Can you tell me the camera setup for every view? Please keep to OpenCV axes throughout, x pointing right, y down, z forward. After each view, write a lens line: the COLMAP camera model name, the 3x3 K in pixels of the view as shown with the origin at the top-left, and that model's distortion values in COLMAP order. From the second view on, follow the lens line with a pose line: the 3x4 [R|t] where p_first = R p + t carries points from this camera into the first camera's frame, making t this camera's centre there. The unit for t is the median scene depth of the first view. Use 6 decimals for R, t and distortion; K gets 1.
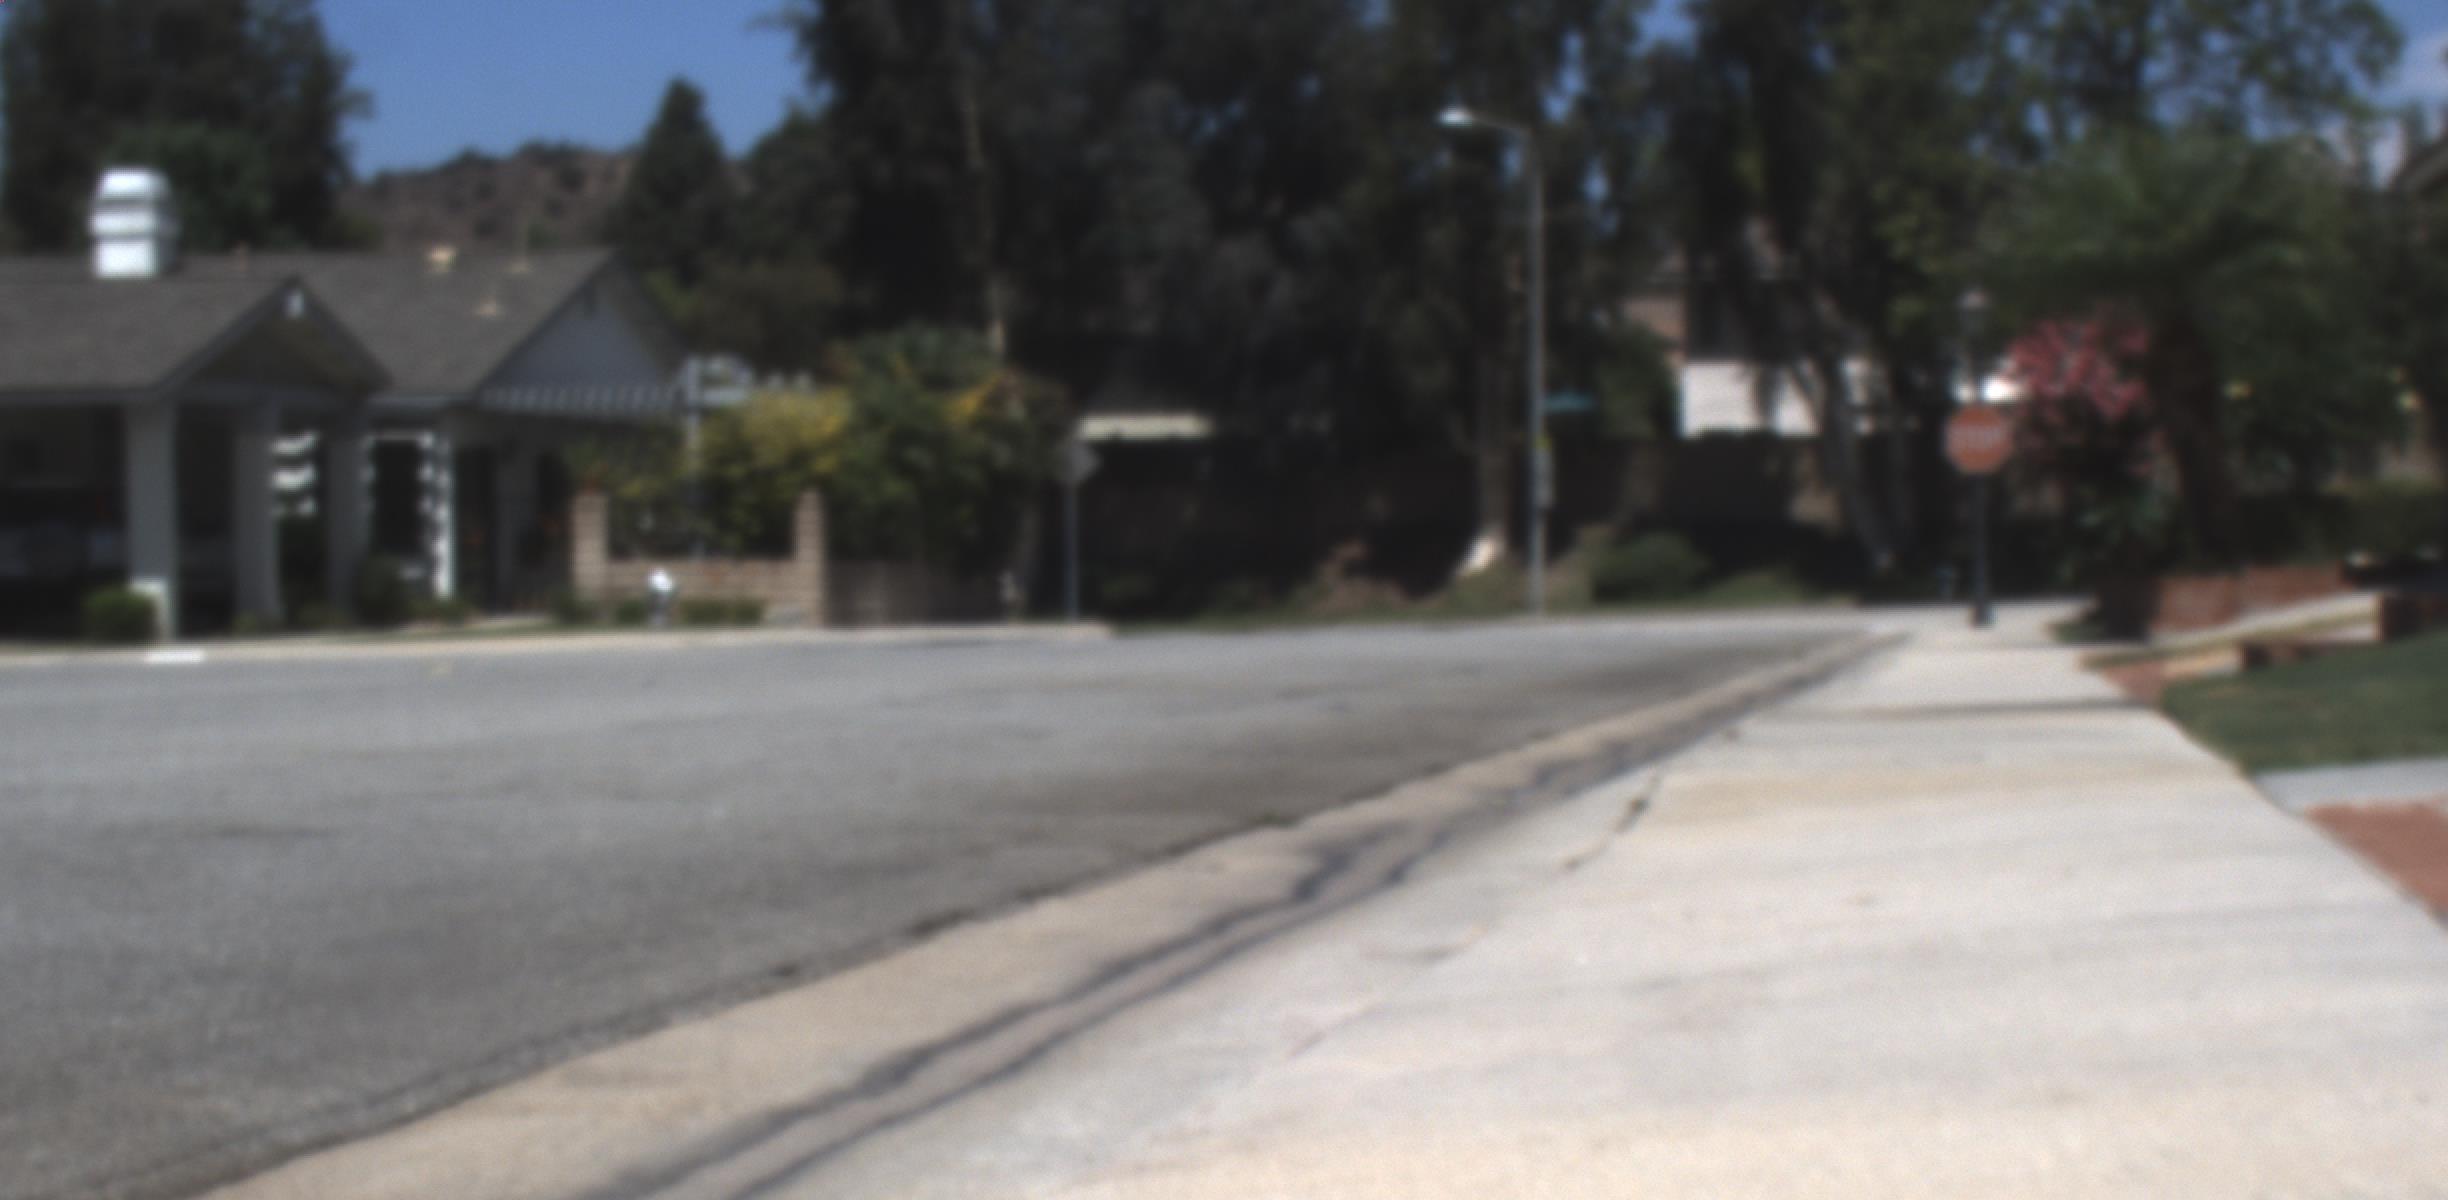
lens RADIAL K [[5471.5, 0, 1225.3], [0, 5471.5, 655.0], [0, 0, 1]] dist [-0.020487, 0.529194]
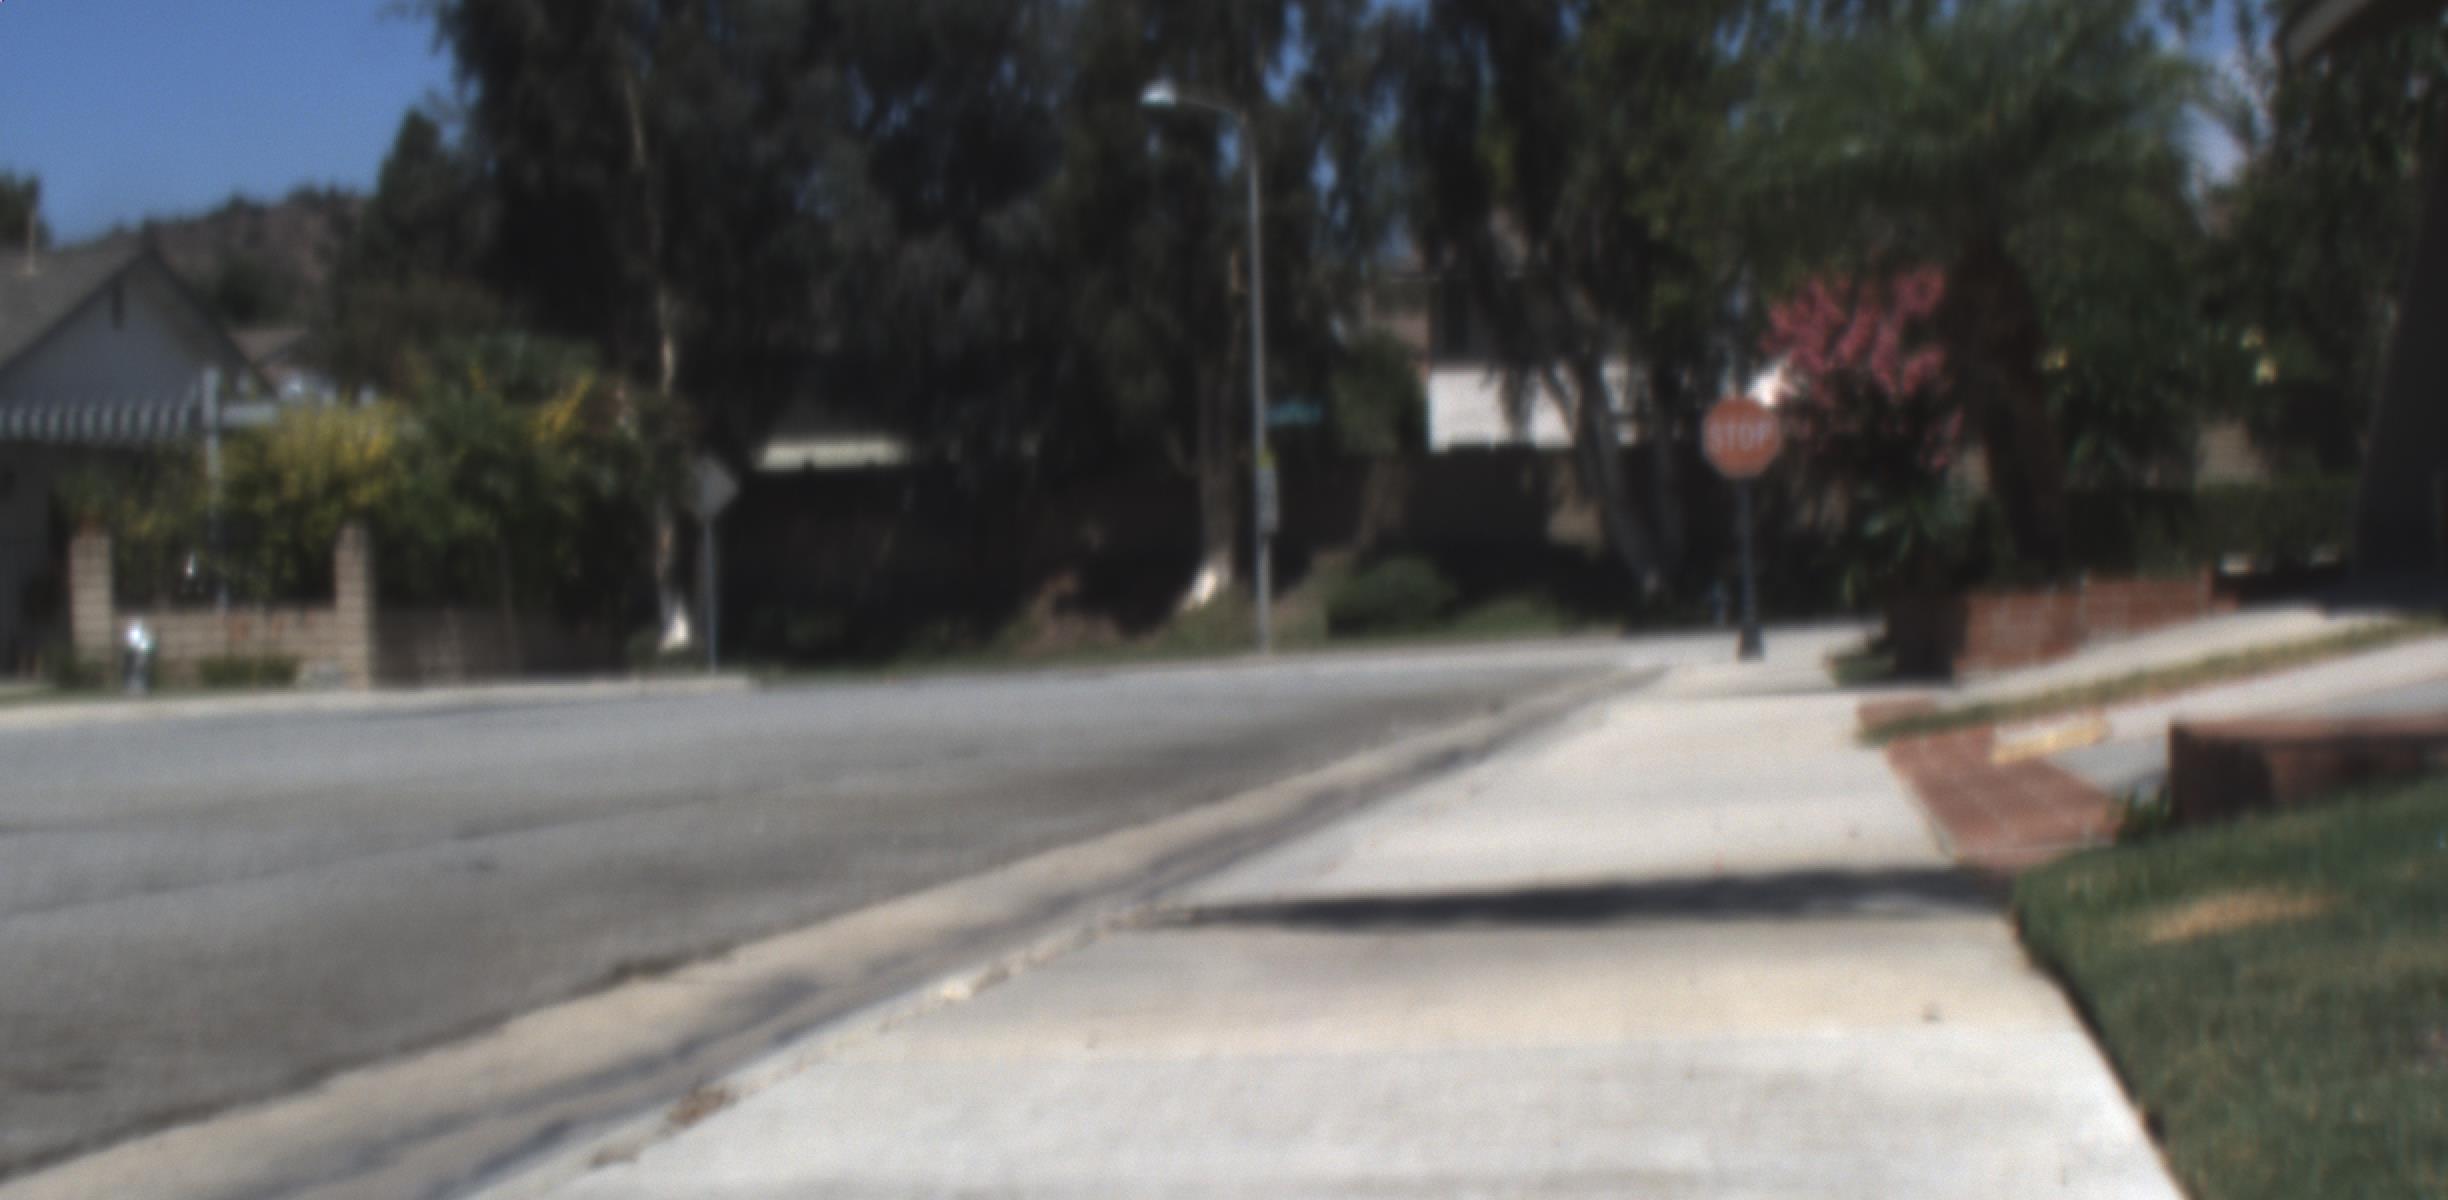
lens RADIAL K [[5465.1, 0, 1222.8], [0, 5465.1, 606.5], [0, 0, 1]] dist [-0.017693, 0.499189]
pose [[0.999129, -0.020229, 0.036496, 0.017847], [0.020784, 0.999673, -0.014879, -0.001572], [-0.036183, 0.015625, 0.999223, 0.109282]]
